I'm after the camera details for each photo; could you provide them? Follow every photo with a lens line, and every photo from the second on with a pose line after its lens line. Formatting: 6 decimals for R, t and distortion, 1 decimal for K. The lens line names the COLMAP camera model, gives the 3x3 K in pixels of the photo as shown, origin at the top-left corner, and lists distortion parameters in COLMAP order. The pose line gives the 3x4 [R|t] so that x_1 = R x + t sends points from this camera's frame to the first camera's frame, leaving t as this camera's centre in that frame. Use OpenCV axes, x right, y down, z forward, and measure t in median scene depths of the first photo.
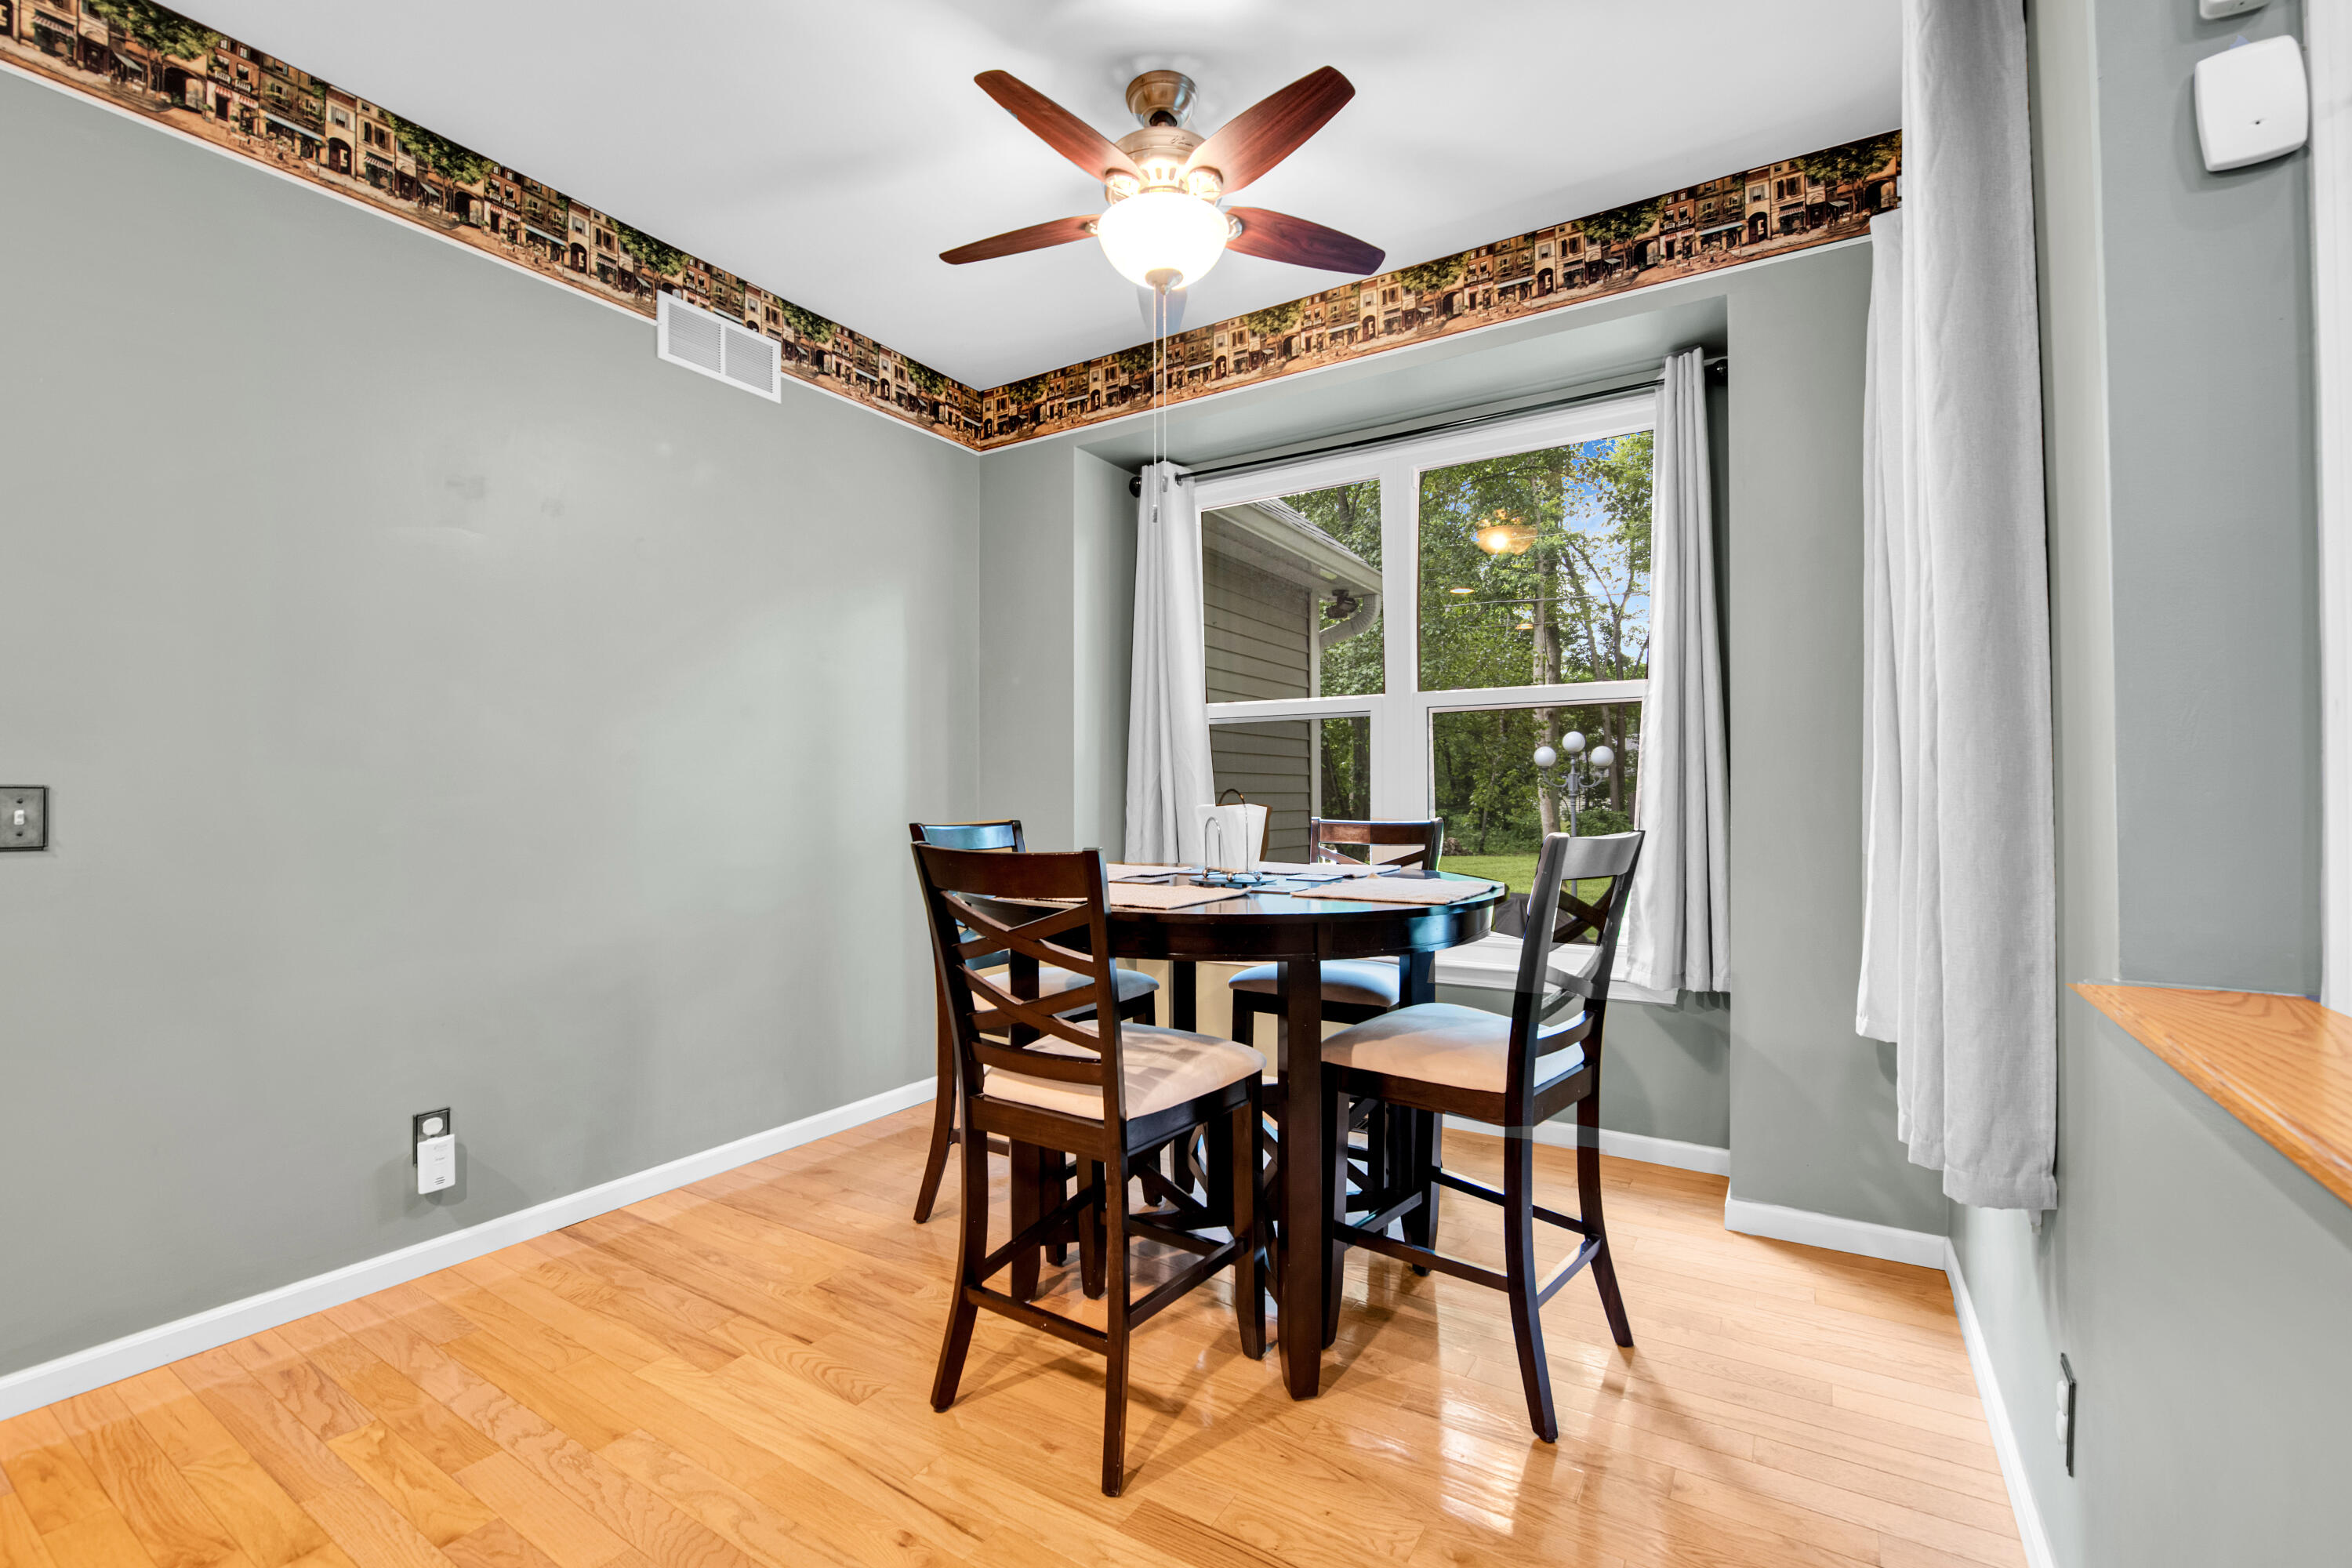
lens RADIAL K [[980.4, 0, 1185.5], [0, 980.4, 789.6], [0, 0, 1]] dist [-0.014363, -0.000037]
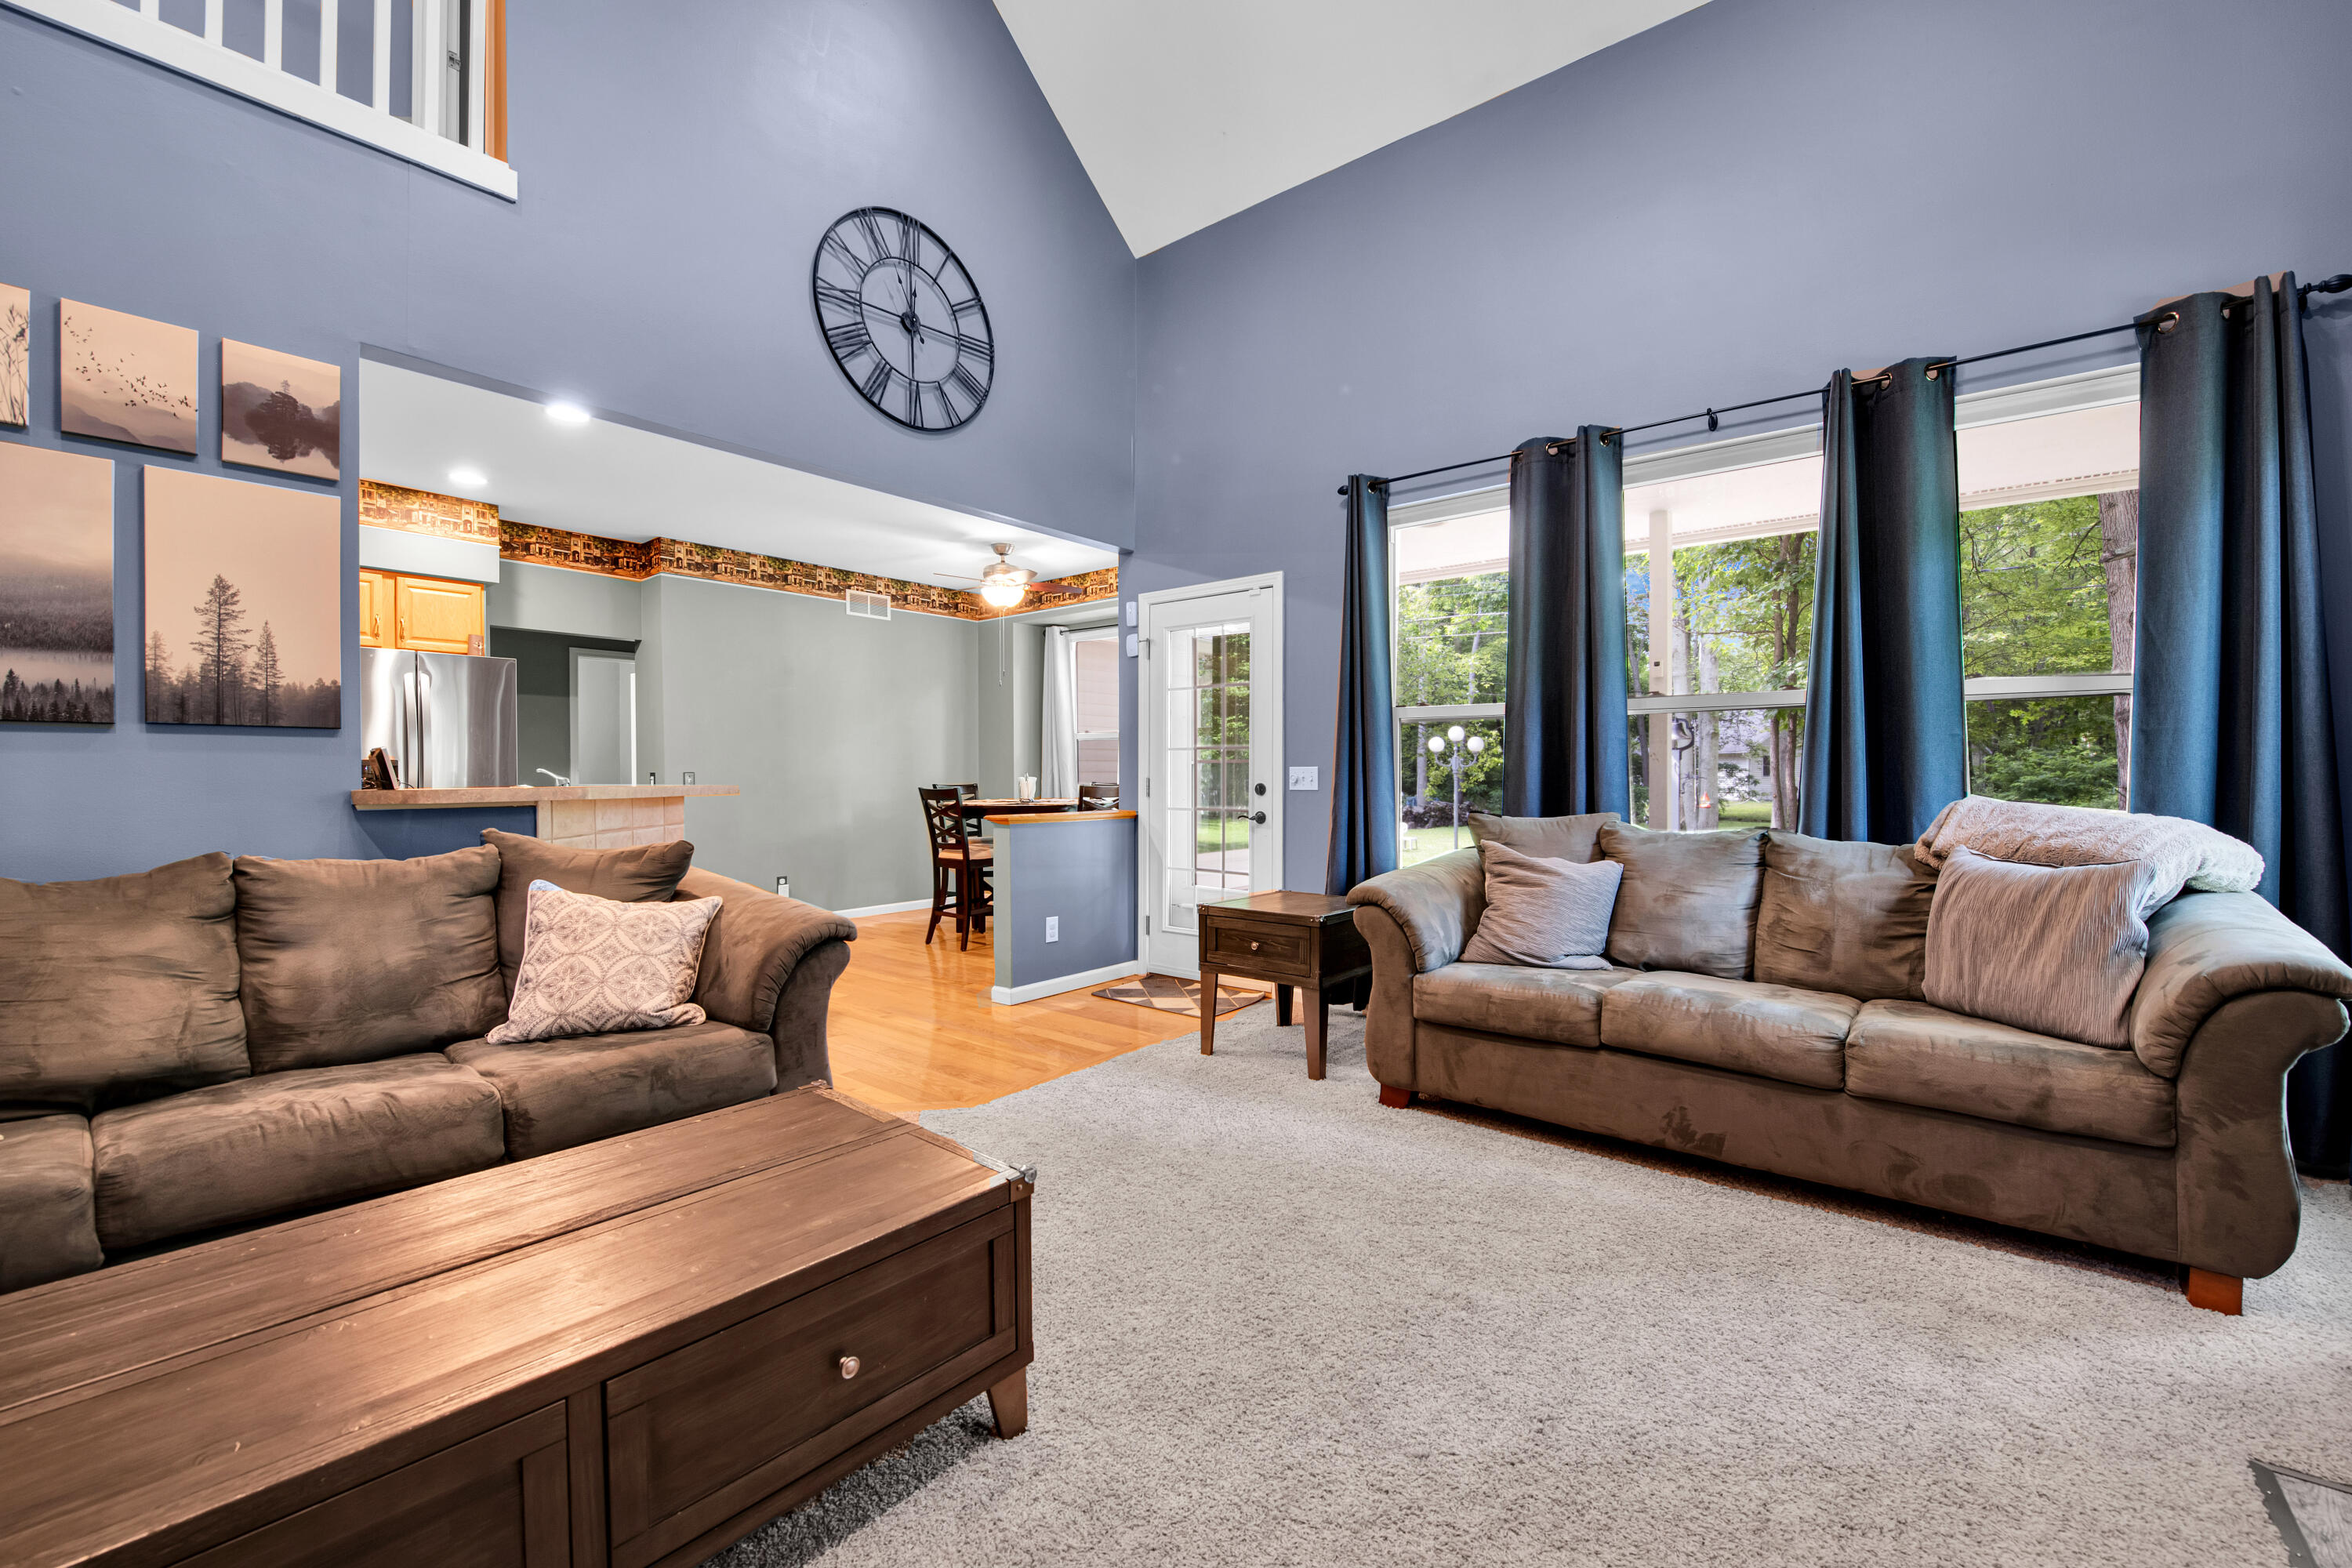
lens RADIAL K [[980.4, 0, 1173.9], [0, 980.4, 785.1], [0, 0, 1]] dist [-0.014363, -0.000037]
pose [[0.988581, -0.000572, -0.150690, 0.922903], [0.003154, 0.999852, 0.016898, -0.008884], [0.150658, -0.017180, 0.988437, -1.873157]]
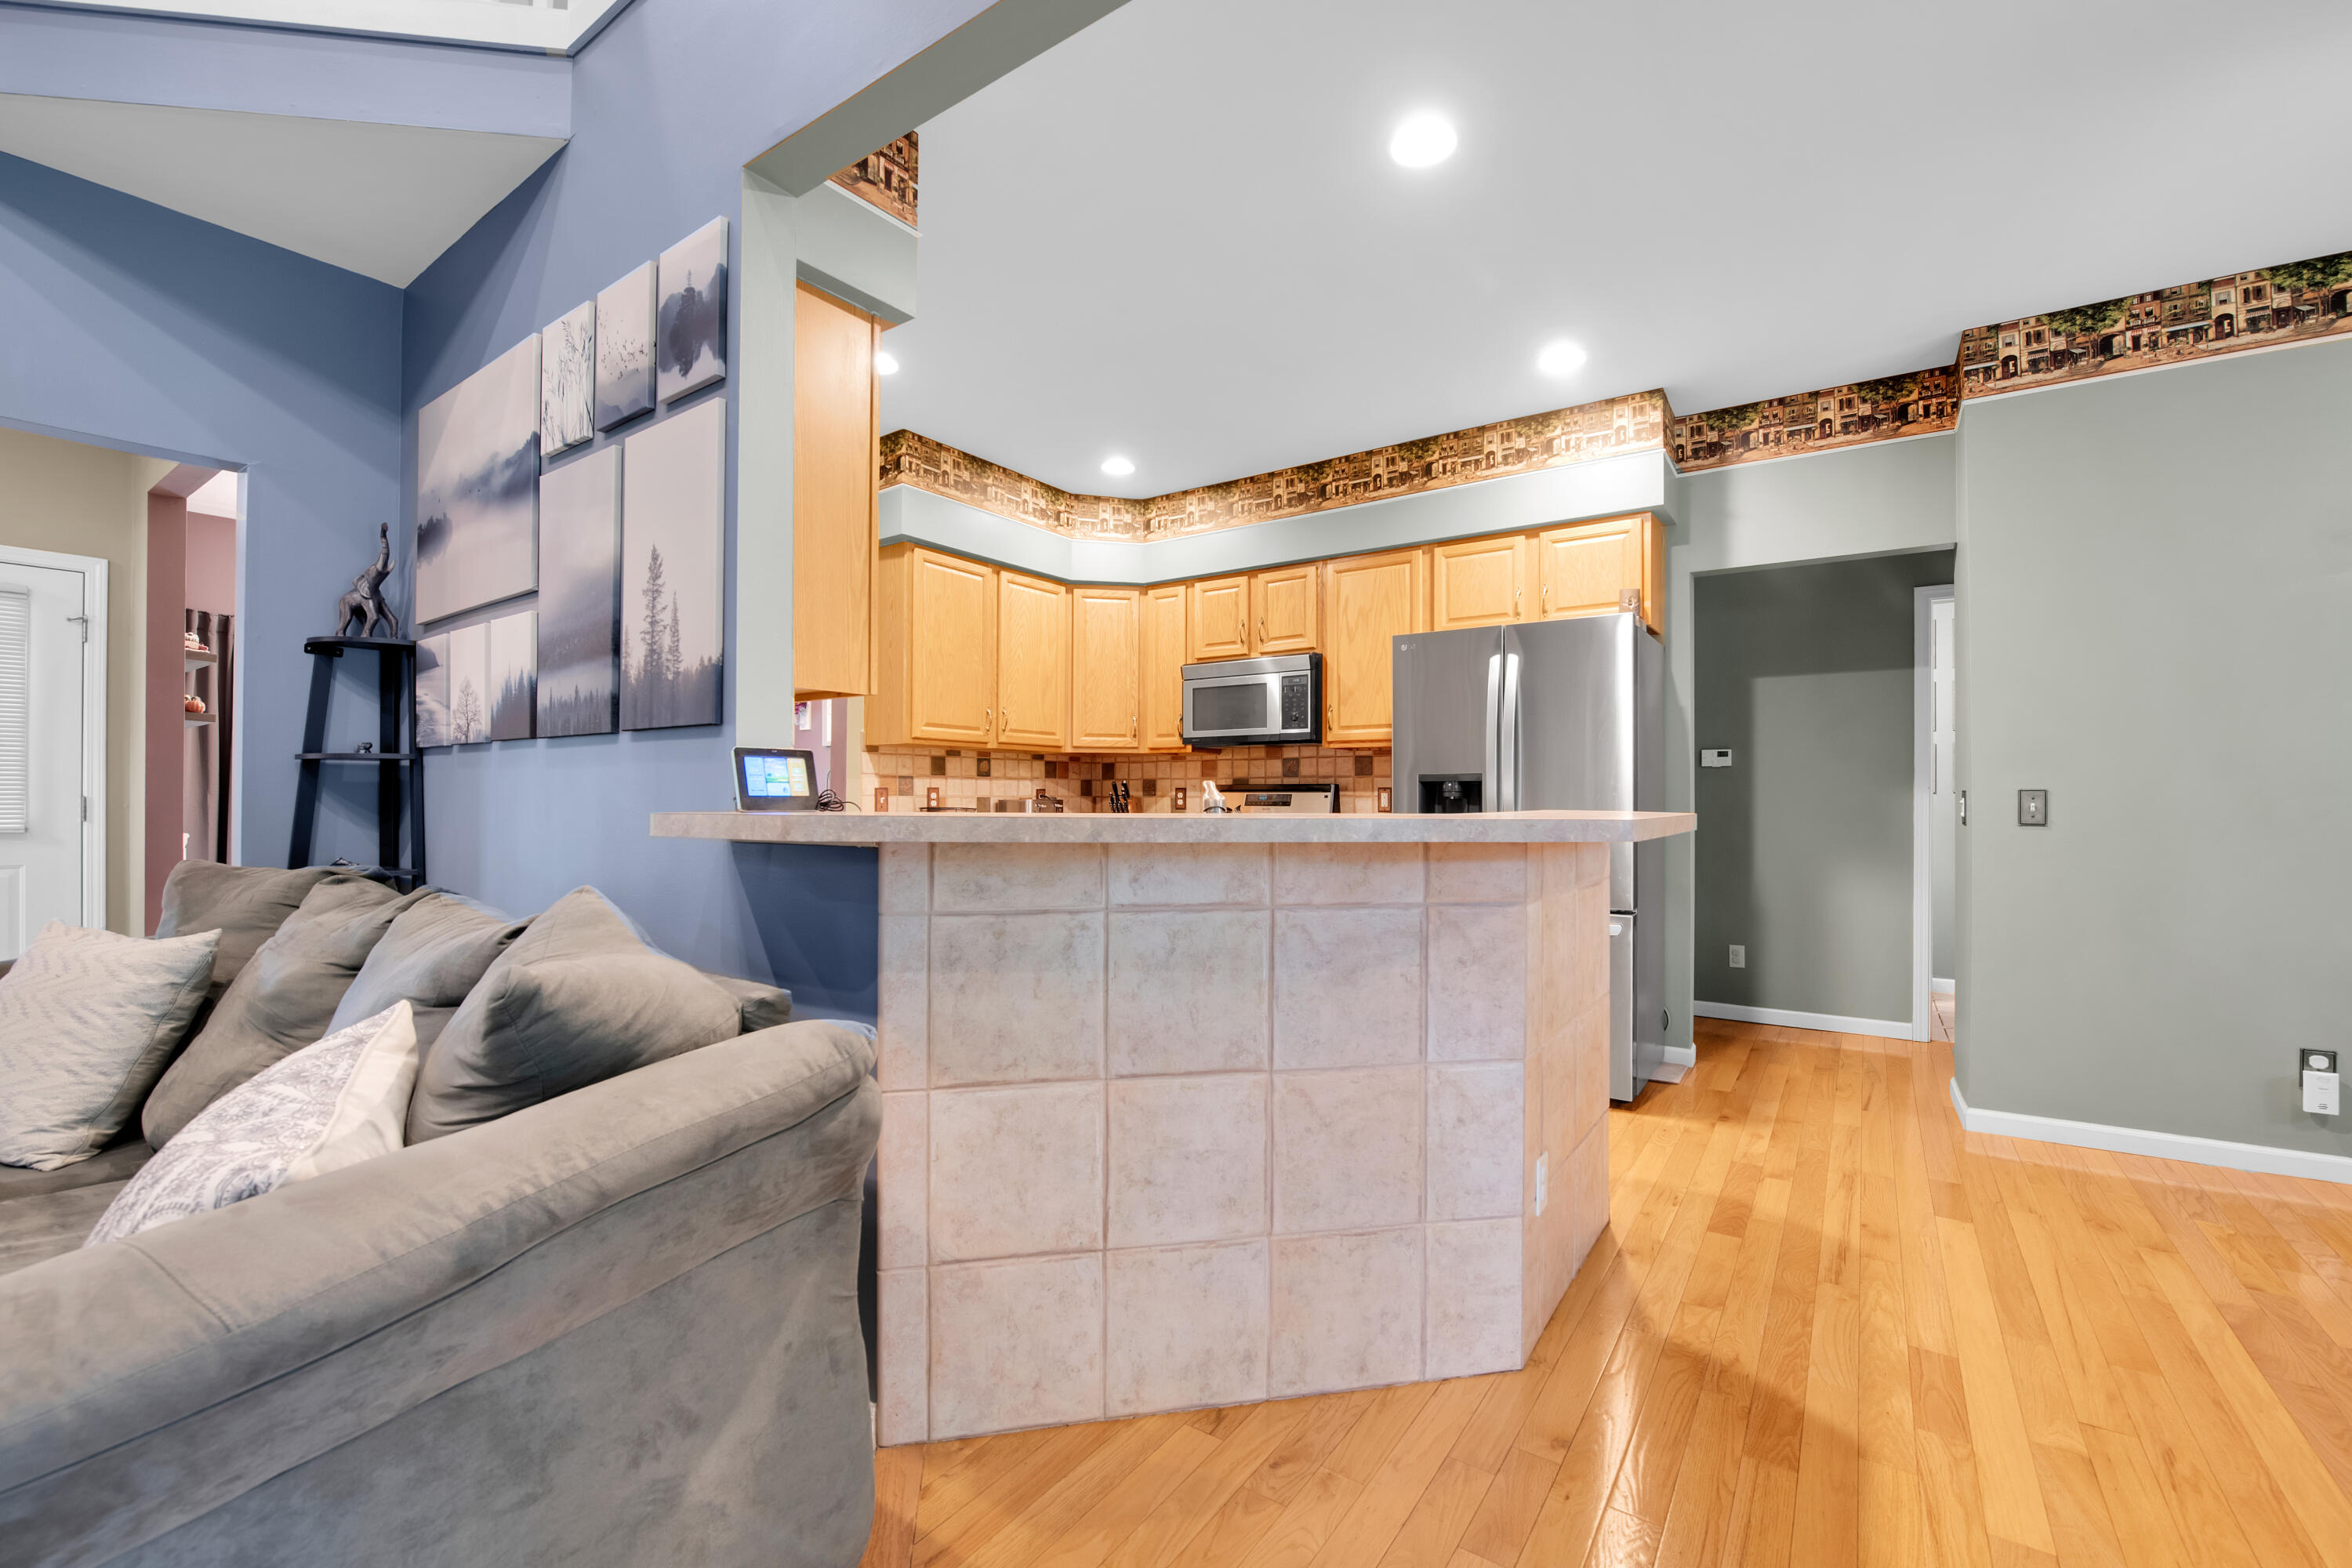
lens RADIAL K [[980.4, 0, 1174.3], [0, 980.4, 795.9], [0, 0, 1]] dist [-0.014363, -0.000037]
pose [[-0.068475, -0.003565, -0.997646, 0.537649], [0.004917, 0.999980, -0.003911, 0.005315], [0.997641, -0.005173, -0.068456, -0.365295]]
